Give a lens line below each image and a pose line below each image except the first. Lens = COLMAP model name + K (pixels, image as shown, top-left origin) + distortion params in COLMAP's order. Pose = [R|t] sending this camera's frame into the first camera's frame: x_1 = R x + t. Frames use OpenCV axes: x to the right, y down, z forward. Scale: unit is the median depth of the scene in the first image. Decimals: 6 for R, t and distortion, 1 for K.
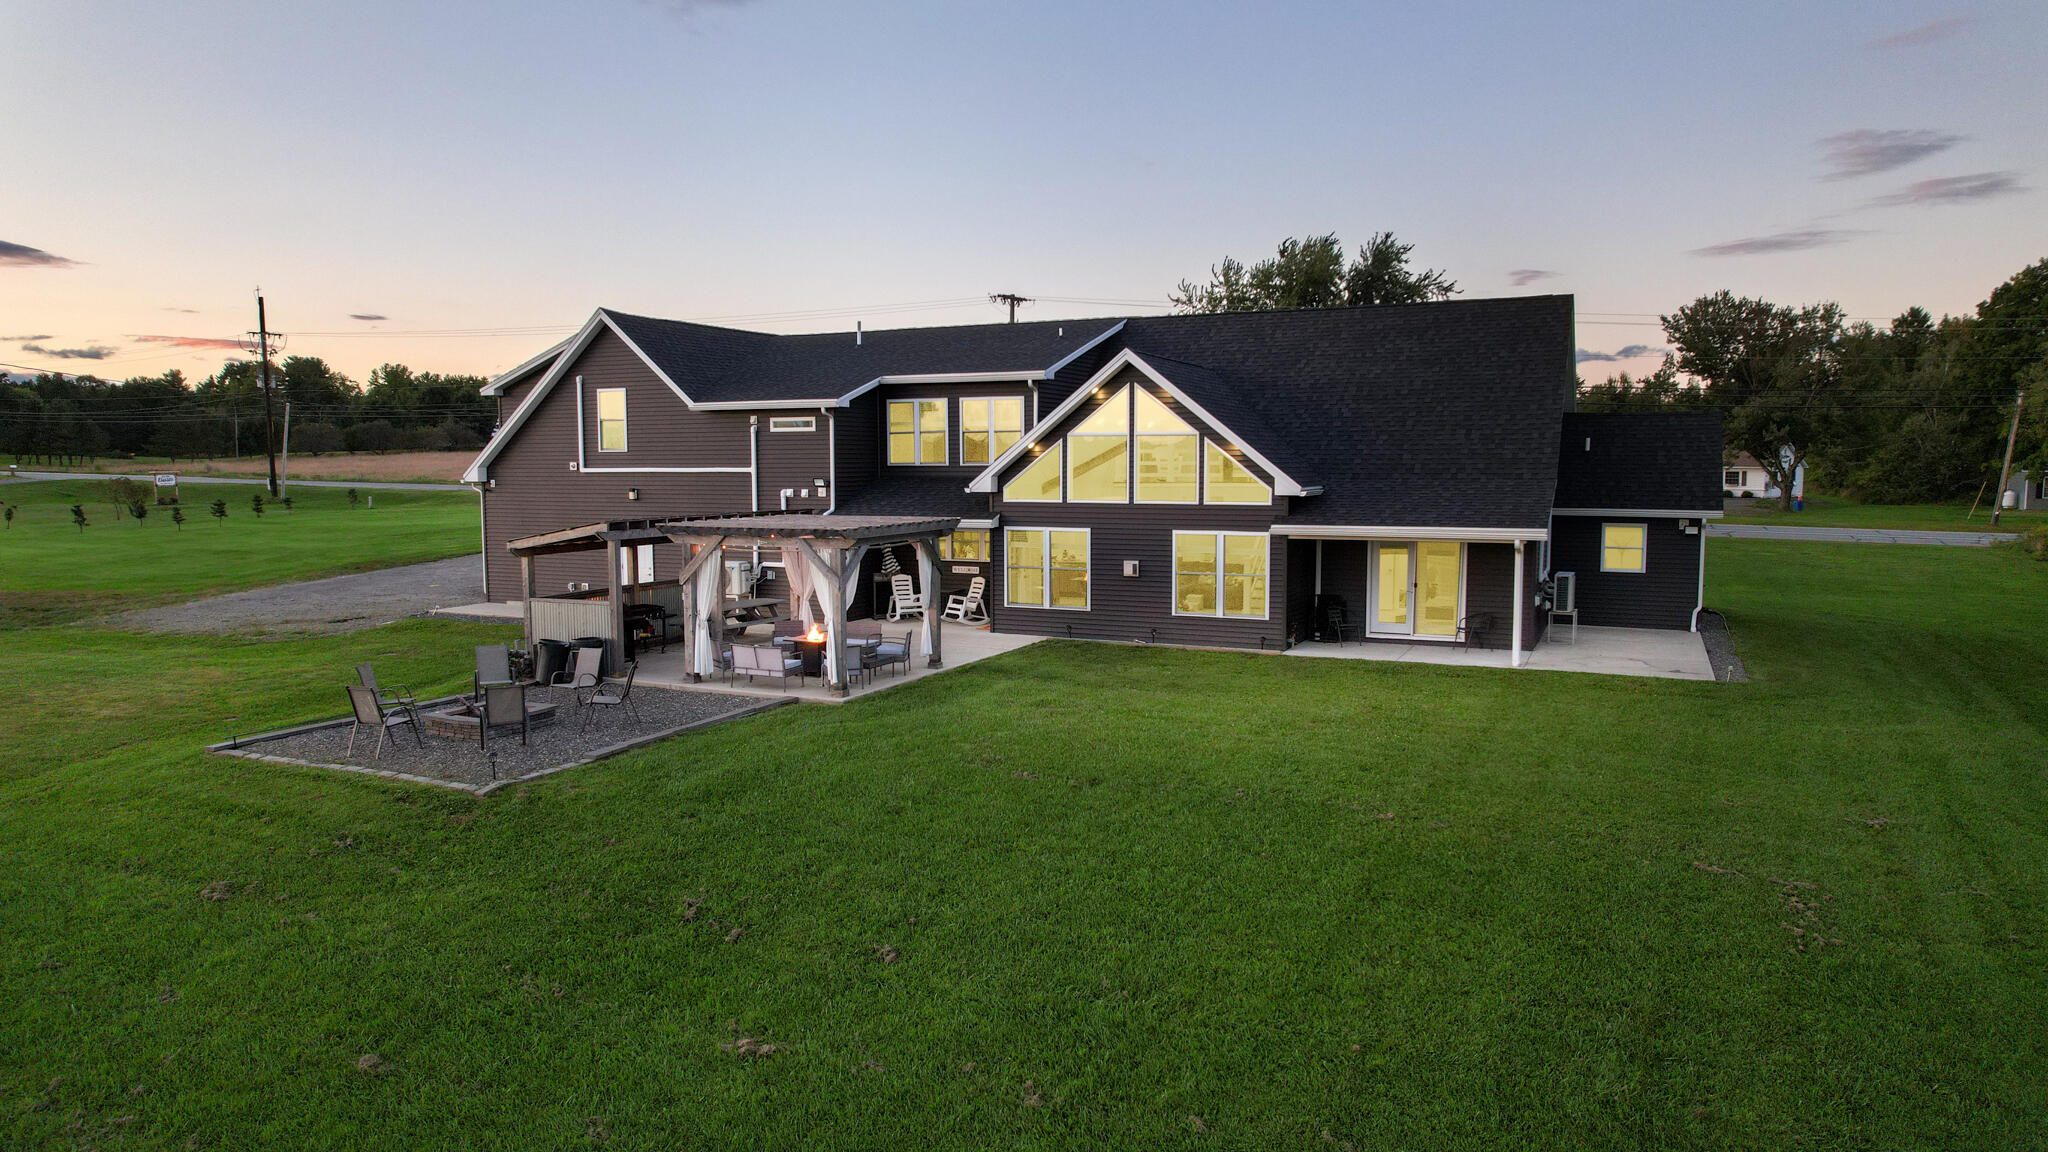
lens RADIAL K [[1310.8, 0, 1024.0], [0, 1310.8, 576.0], [0, 0, 1]] dist [-0.010386, -0.002694]
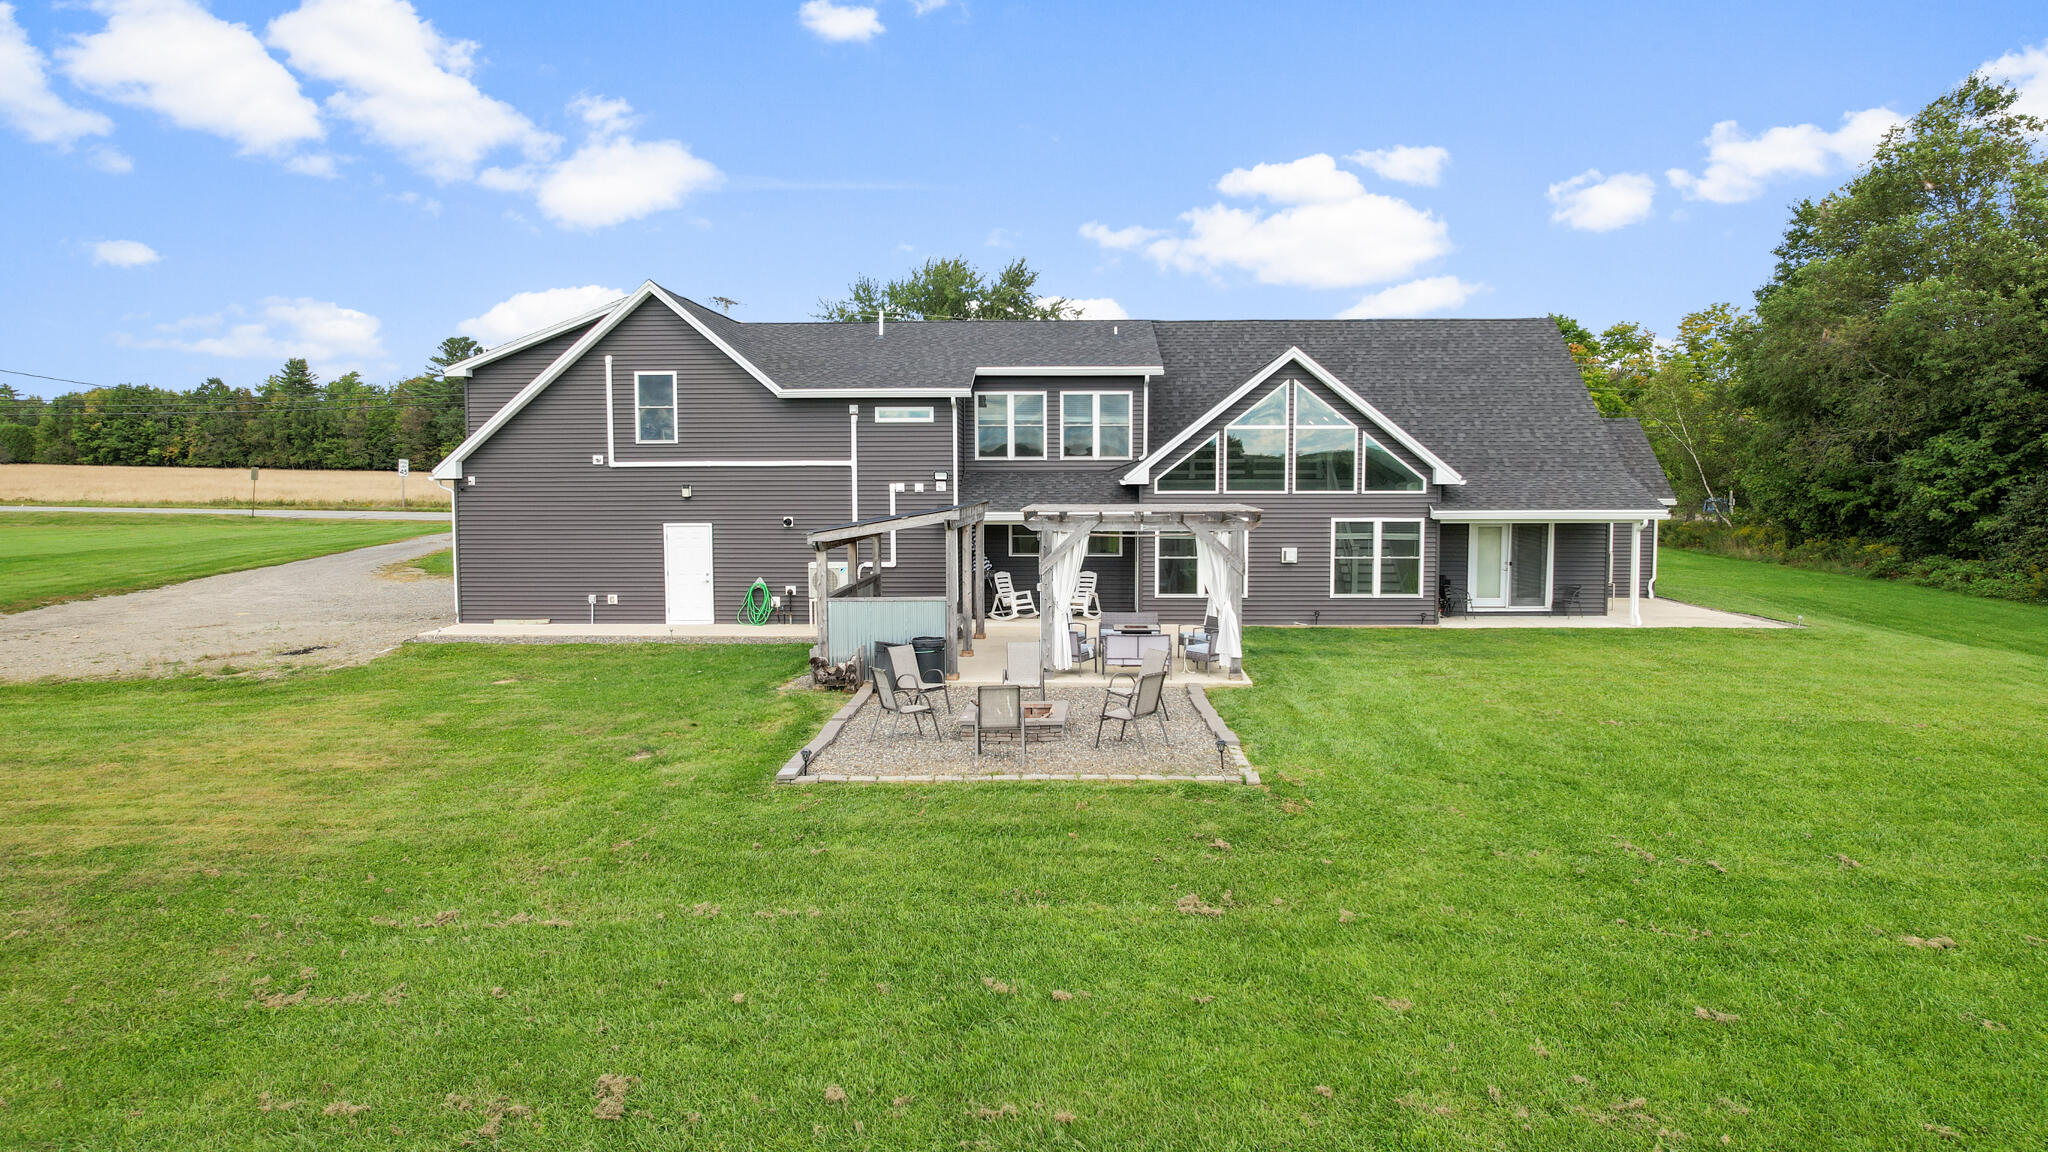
lens RADIAL K [[1310.8, 0, 1024.0], [0, 1310.8, 576.0], [0, 0, 1]] dist [-0.010386, -0.002694]
pose [[0.917762, -0.028417, 0.396112, -0.515926], [0.034542, 0.999369, -0.008335, 0.011977], [-0.395625, 0.021332, 0.918164, 0.112085]]
